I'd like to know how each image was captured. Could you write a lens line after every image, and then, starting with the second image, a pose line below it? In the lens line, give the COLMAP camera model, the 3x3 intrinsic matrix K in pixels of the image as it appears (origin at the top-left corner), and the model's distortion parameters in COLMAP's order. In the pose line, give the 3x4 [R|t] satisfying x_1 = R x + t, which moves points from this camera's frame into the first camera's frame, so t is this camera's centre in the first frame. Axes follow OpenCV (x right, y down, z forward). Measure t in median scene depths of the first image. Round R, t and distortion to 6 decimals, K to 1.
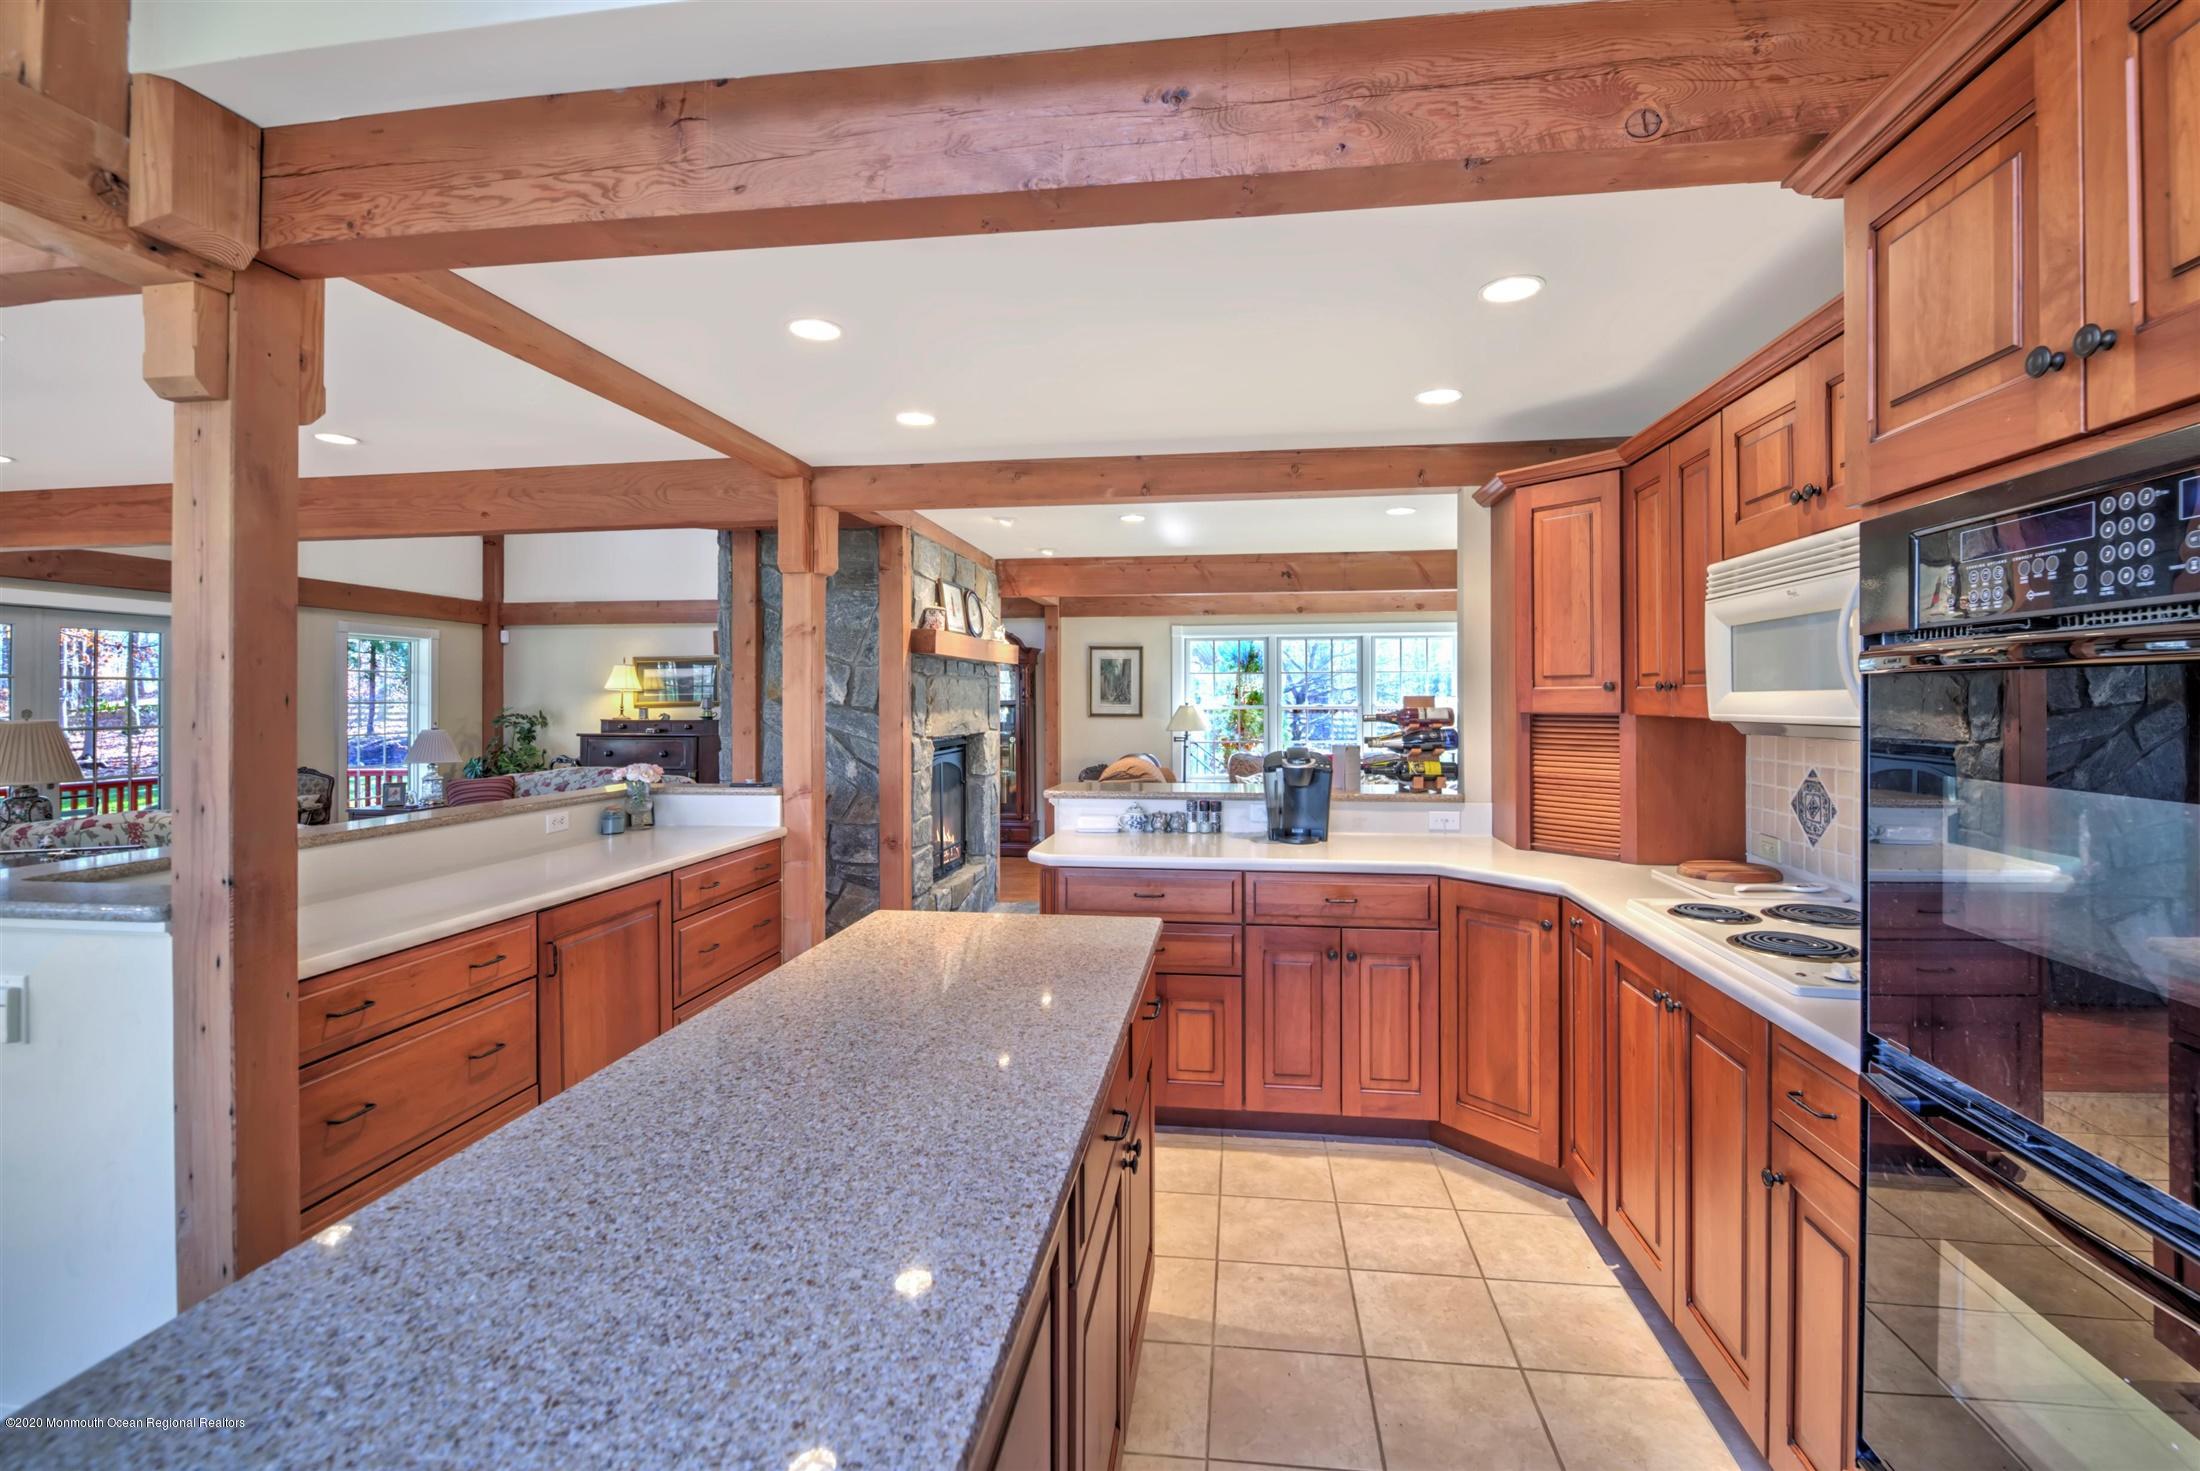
lens RADIAL K [[972.7, 0, 1119.1], [0, 972.7, 706.5], [0, 0, 1]] dist [-0.012050, -0.004035]
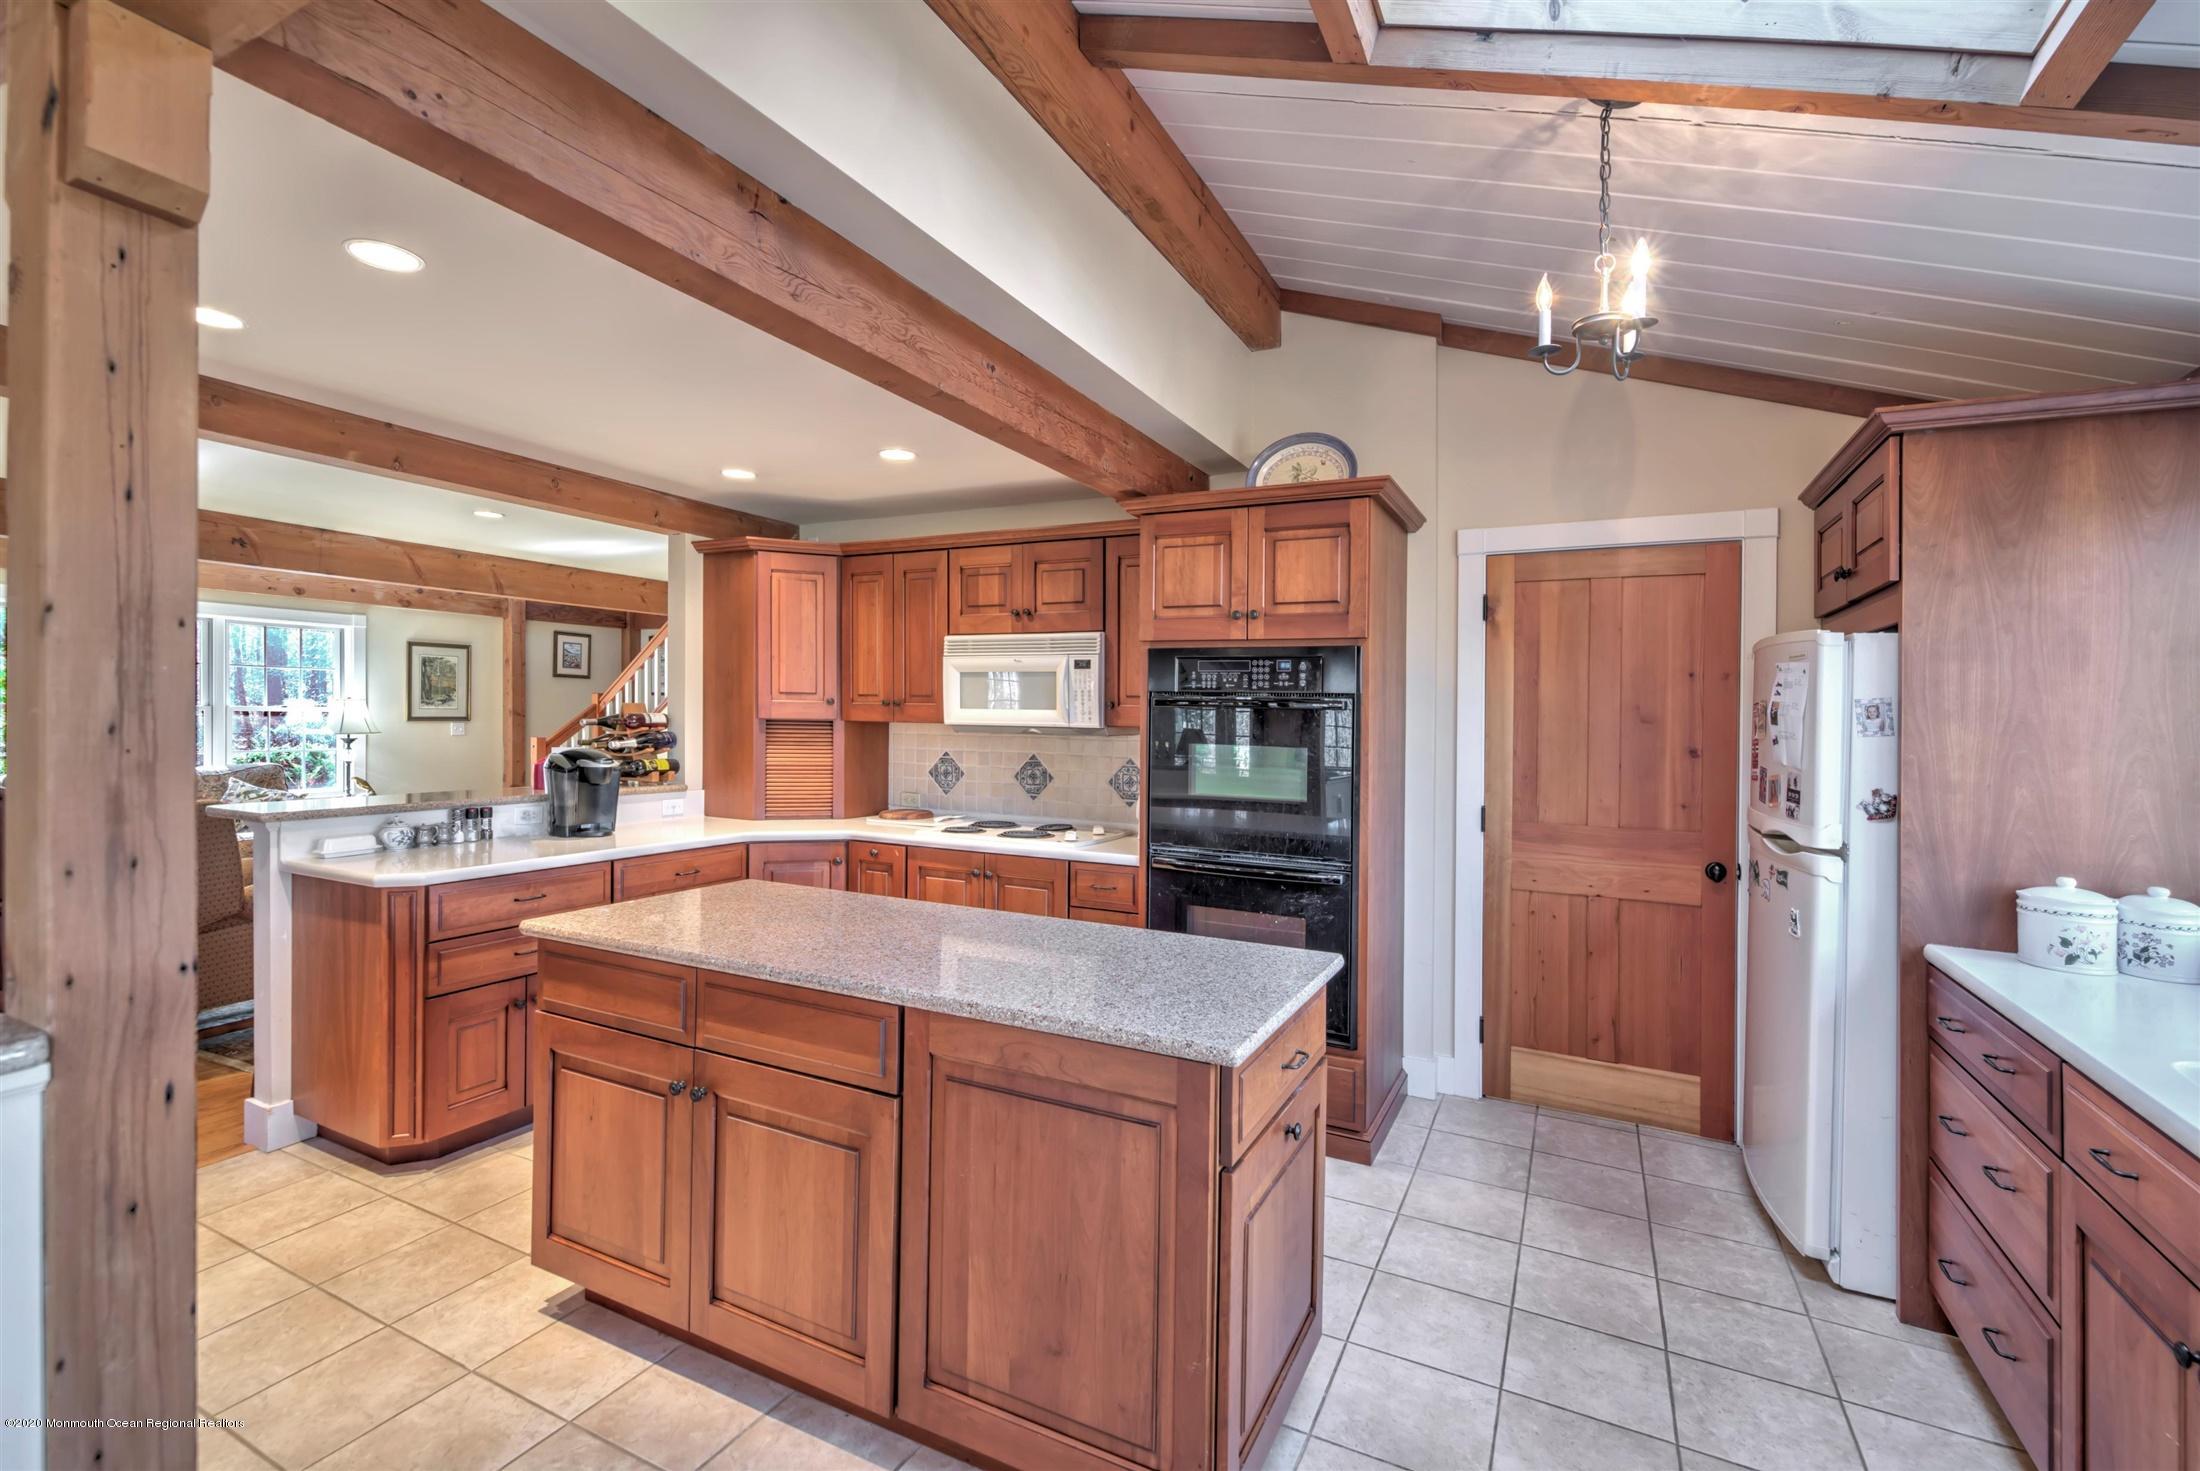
lens RADIAL K [[972.7, 0, 1143.8], [0, 972.7, 728.4], [0, 0, 1]] dist [-0.012050, -0.004035]
pose [[0.295856, -0.002863, 0.955228, -0.767686], [-0.014083, 0.999874, 0.007358, 0.002743], [-0.955129, -0.015629, 0.295778, 0.102637]]
